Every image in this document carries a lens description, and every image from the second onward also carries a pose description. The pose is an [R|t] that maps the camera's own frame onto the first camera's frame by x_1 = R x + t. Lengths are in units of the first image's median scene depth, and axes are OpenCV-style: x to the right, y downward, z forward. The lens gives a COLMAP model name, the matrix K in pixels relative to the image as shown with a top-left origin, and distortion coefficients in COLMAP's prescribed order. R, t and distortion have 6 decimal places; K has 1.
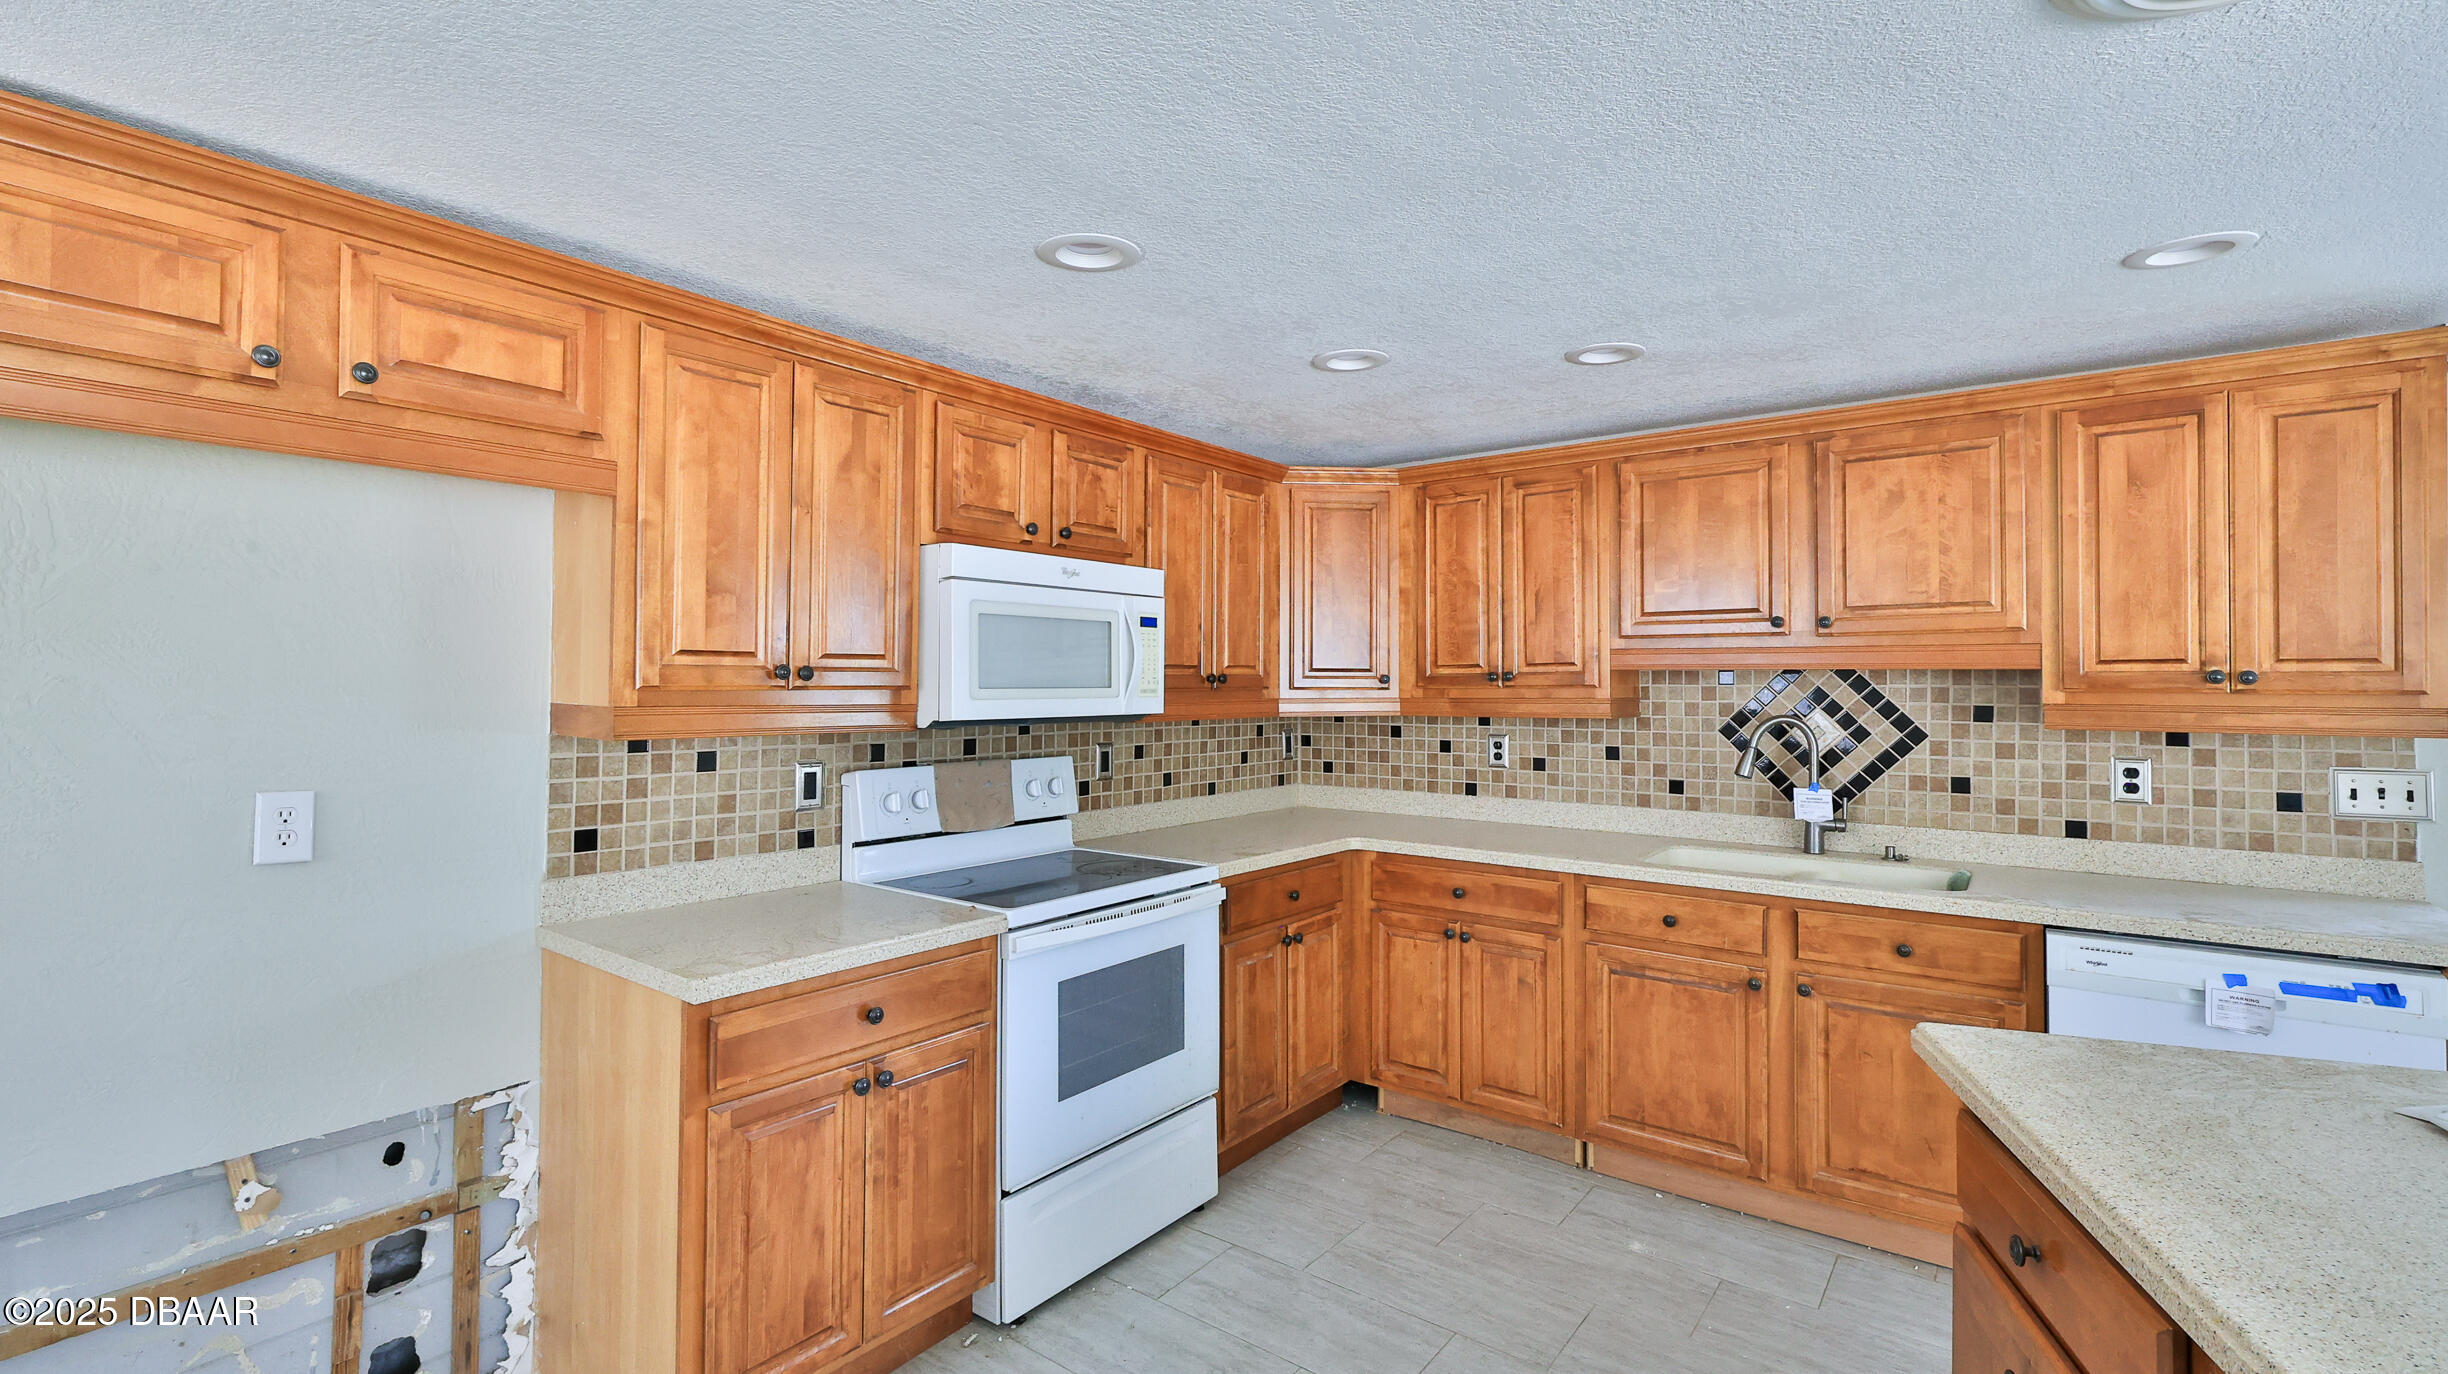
lens RADIAL K [[1078.1, 0, 1213.3], [0, 1078.1, 673.0], [0, 0, 1]] dist [0.000415, 0.000230]
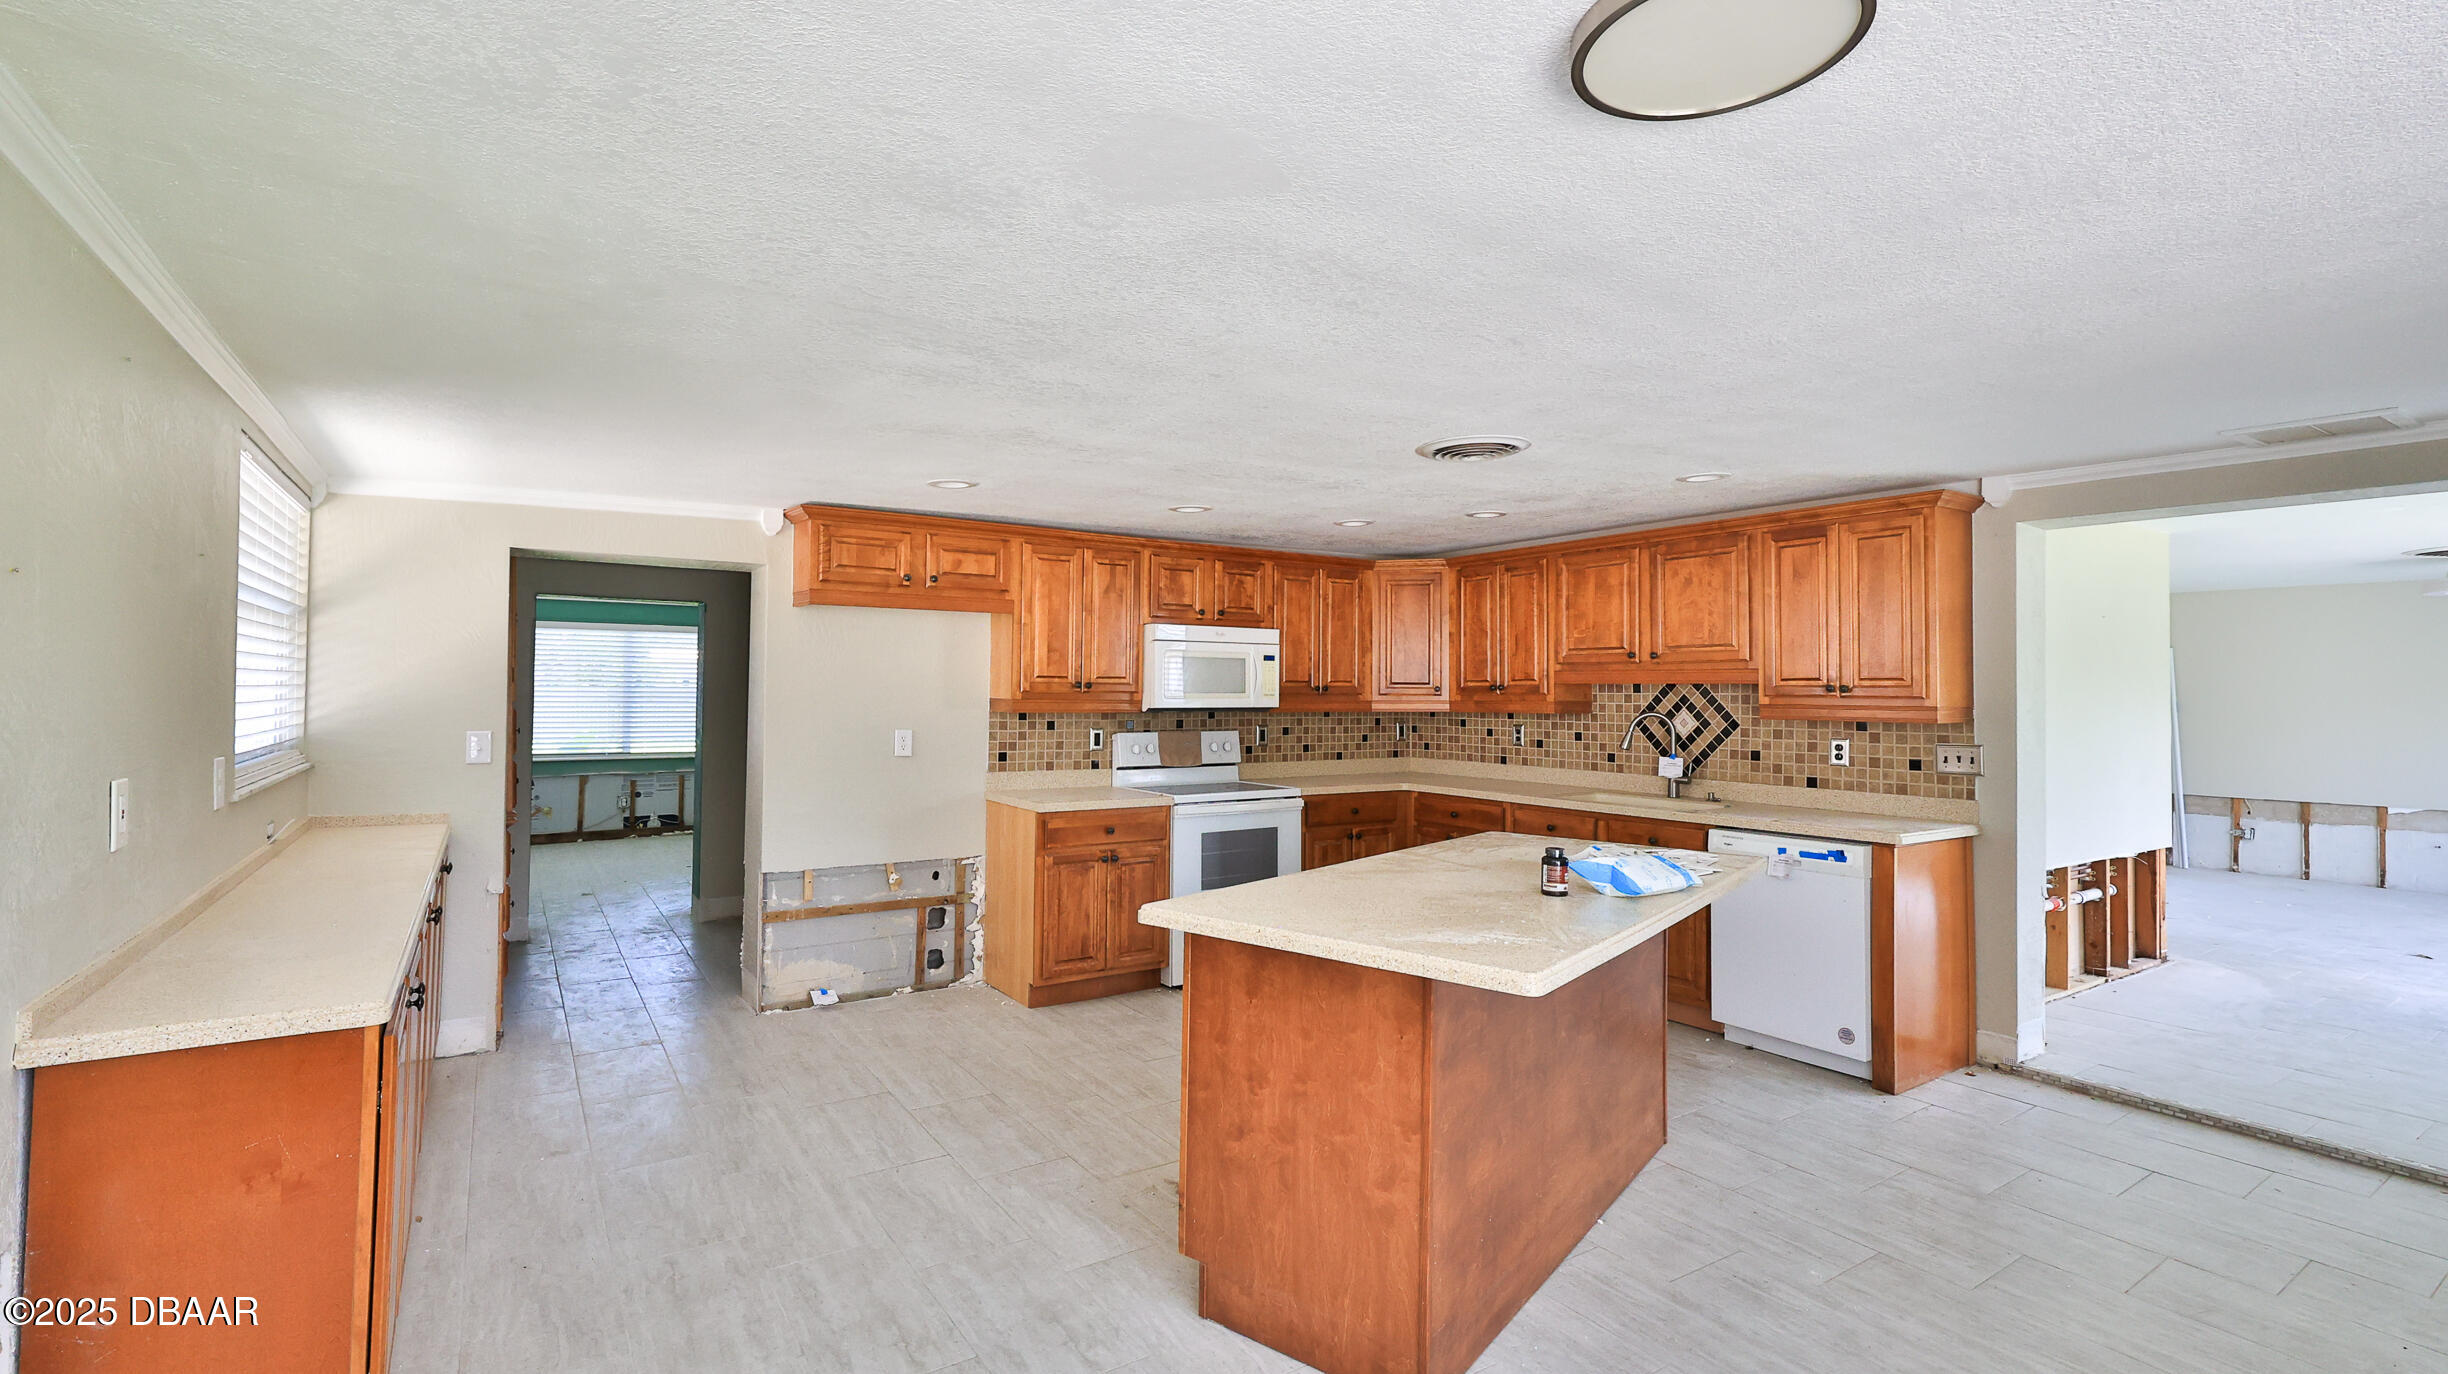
lens RADIAL K [[1078.1, 0, 1213.3], [0, 1078.1, 673.0], [0, 0, 1]] dist [0.000415, 0.000230]
pose [[0.945667, -0.002460, -0.325126, 0.462157], [-0.000665, 0.999955, -0.009499, -0.003531], [0.325135, 0.009199, 0.945623, -0.804877]]
